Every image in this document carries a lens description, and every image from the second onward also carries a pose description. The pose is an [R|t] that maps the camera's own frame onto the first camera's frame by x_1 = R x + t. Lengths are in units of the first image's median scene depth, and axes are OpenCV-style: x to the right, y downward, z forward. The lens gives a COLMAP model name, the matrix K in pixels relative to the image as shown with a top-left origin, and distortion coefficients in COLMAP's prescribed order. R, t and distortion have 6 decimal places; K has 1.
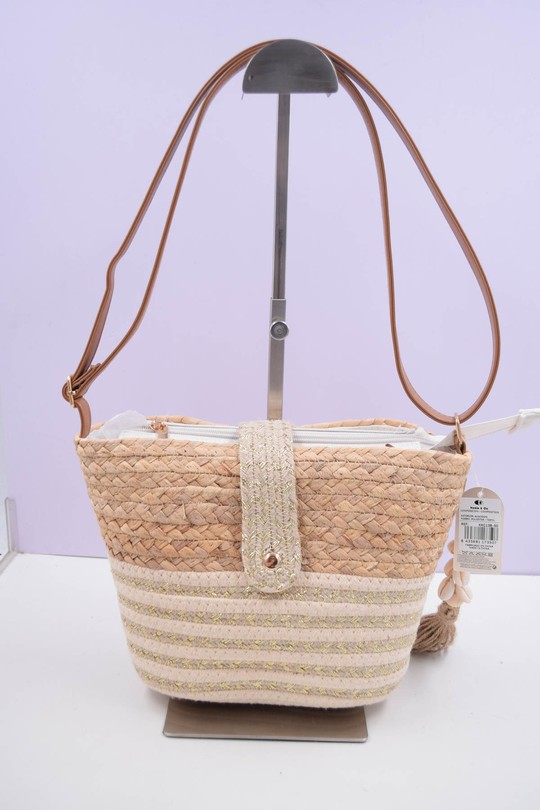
lens RADIAL K [[731.0, 0, 239.6], [0, 731.0, 401.9], [0, 0, 1]] dist [-0.103226, 0.003345]
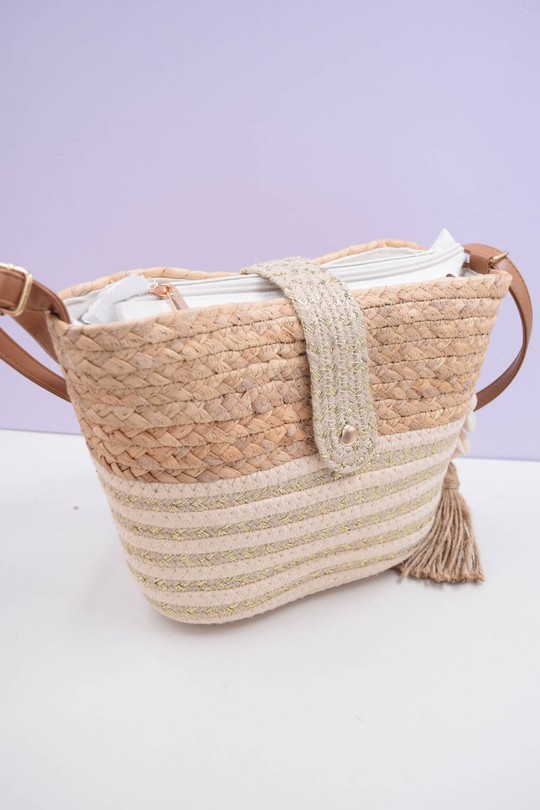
lens RADIAL K [[743.7, 0, 252.7], [0, 743.7, 409.8], [0, 0, 1]] dist [0.019157, -0.003143]
pose [[0.836384, -0.221324, 0.501475, -0.455859], [0.072013, 0.951298, 0.299744, -0.067766], [-0.543393, -0.214589, 0.811589, 0.375756]]
